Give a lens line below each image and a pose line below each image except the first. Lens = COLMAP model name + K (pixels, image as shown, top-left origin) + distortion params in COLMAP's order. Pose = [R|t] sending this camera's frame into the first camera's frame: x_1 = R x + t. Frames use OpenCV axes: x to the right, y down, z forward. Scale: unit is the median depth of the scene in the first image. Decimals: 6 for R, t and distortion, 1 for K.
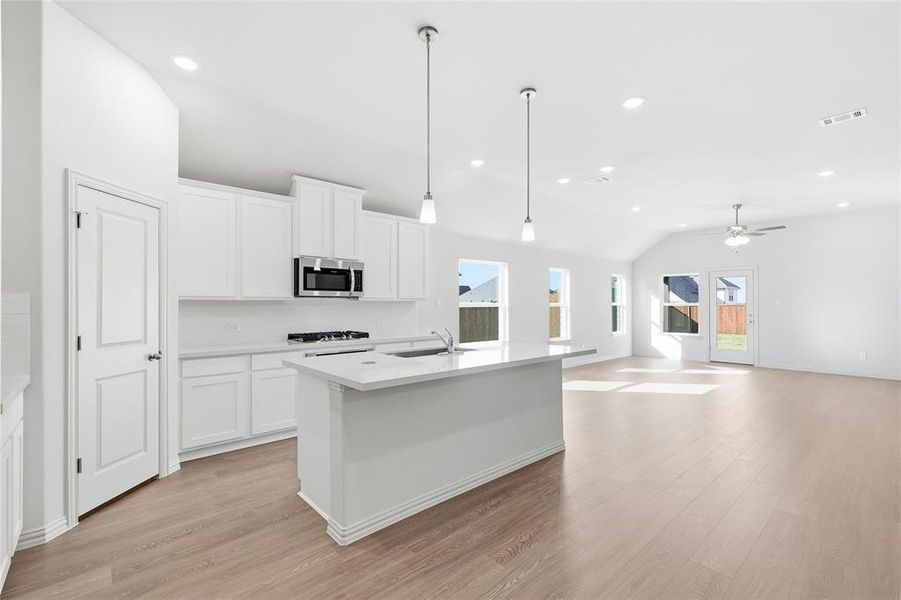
lens RADIAL K [[392.4, 0, 454.1], [0, 392.4, 300.7], [0, 0, 1]] dist [0.010616, 0.000138]
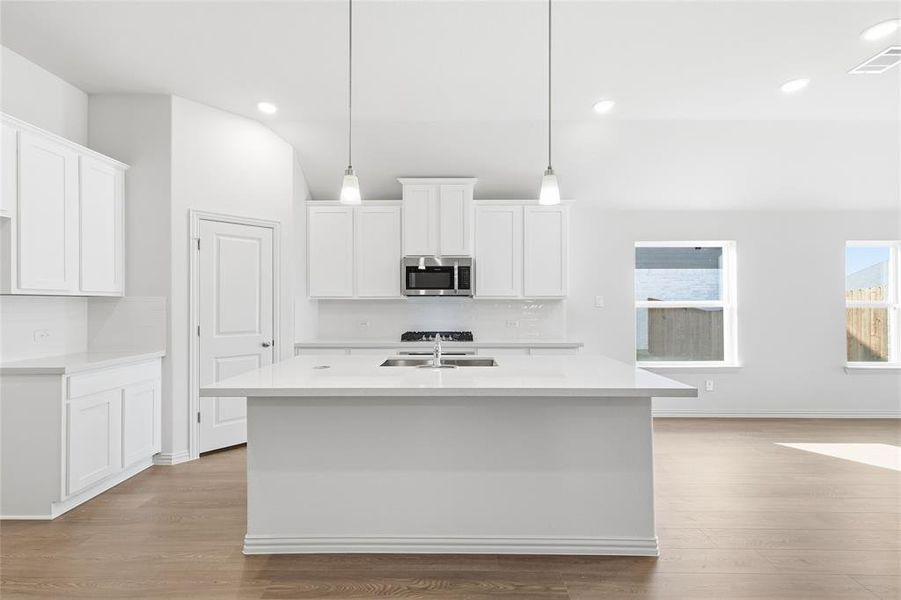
lens RADIAL K [[392.4, 0, 454.1], [0, 392.4, 300.7], [0, 0, 1]] dist [0.010616, 0.000138]
pose [[0.742510, -0.004437, -0.669820, 0.385738], [0.006035, 0.999982, 0.000066, 0.003051], [0.669808, -0.004091, 0.742523, 0.322932]]
